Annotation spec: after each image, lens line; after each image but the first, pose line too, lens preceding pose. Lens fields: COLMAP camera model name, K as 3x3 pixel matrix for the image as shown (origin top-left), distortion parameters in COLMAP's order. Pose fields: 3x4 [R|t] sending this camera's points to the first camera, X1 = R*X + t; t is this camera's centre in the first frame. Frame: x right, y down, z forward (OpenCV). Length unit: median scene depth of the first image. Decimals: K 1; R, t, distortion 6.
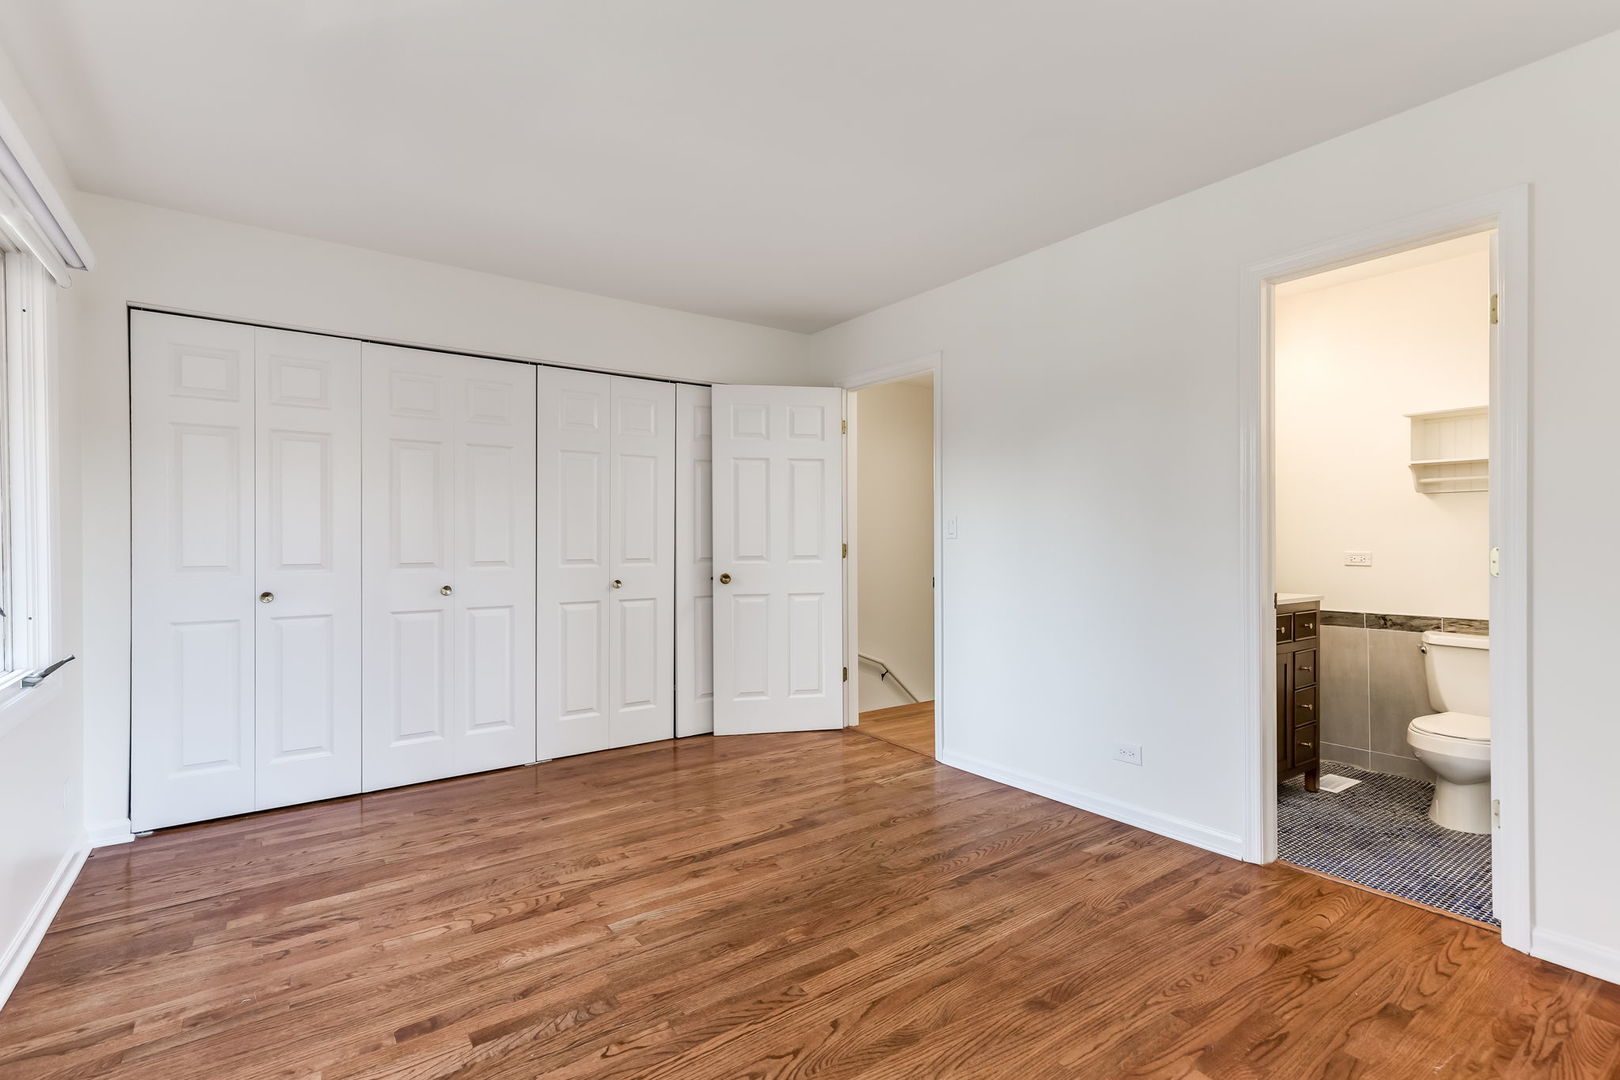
lens RADIAL K [[766.1, 0, 814.5], [0, 766.1, 540.3], [0, 0, 1]] dist [0.002740, 0.000586]
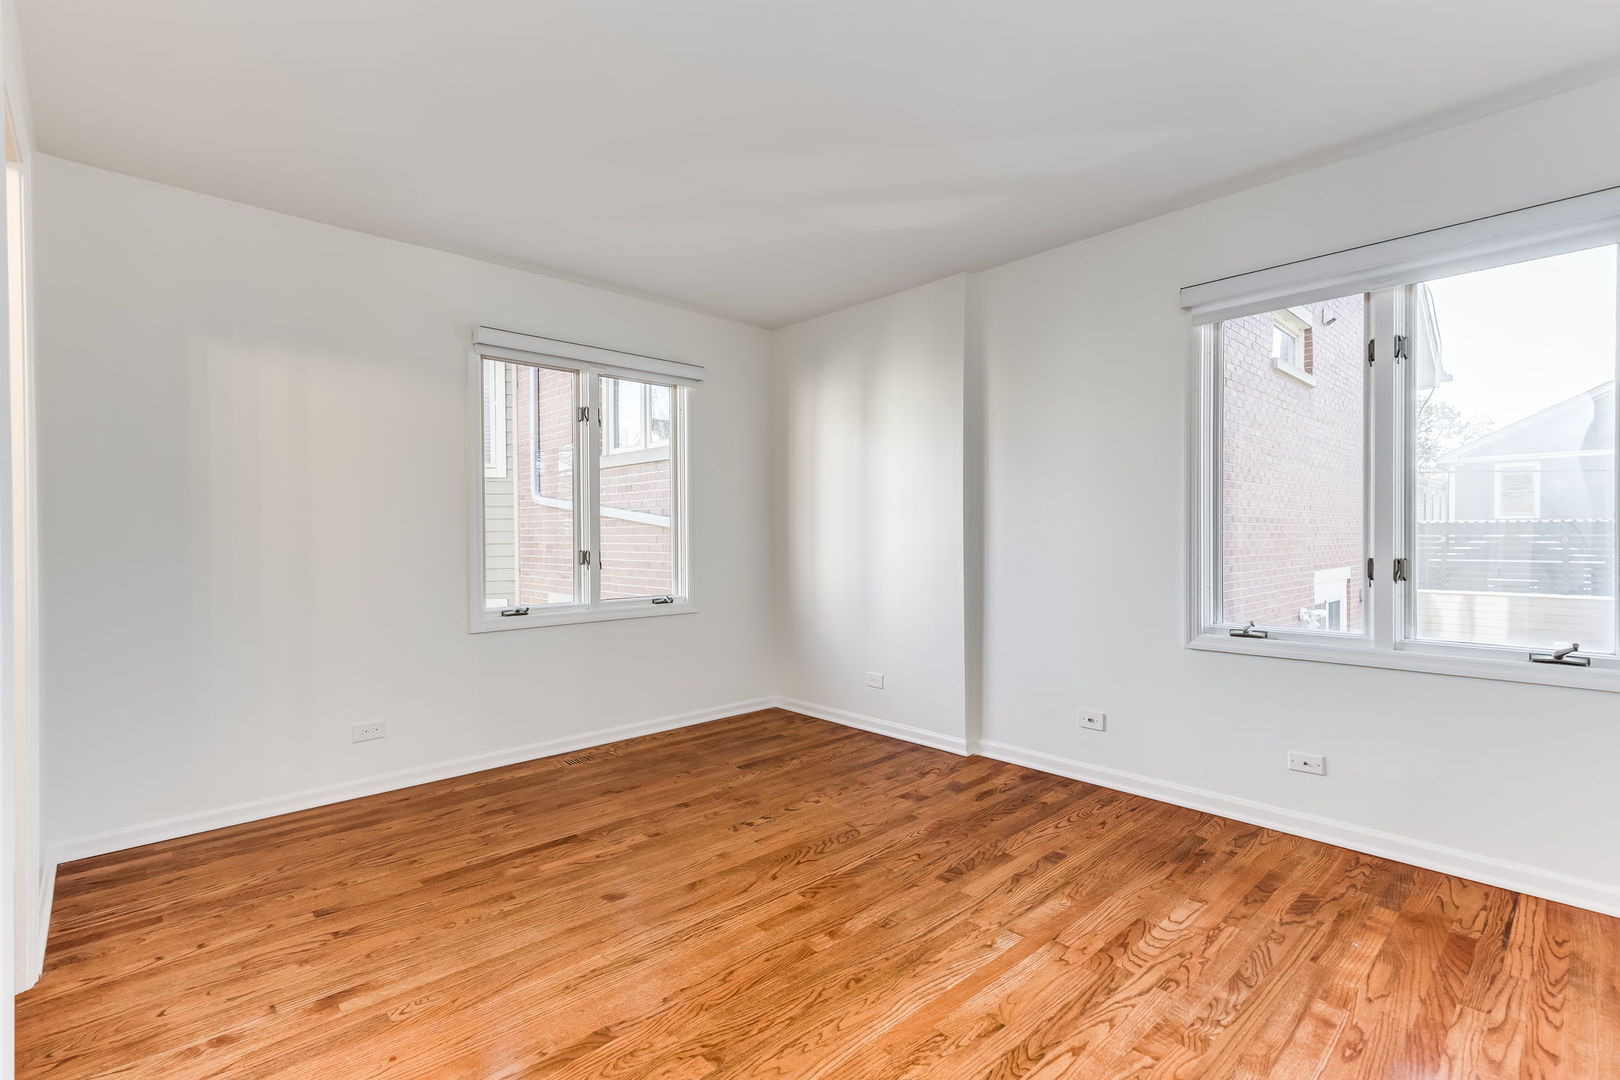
lens RADIAL K [[766.1, 0, 814.5], [0, 766.1, 540.3], [0, 0, 1]] dist [0.002740, 0.000586]
pose [[-0.992613, 0.010755, -0.120844, 0.082643], [0.010121, 0.999932, 0.005858, 0.006741], [0.120899, 0.004591, -0.992654, 1.698155]]
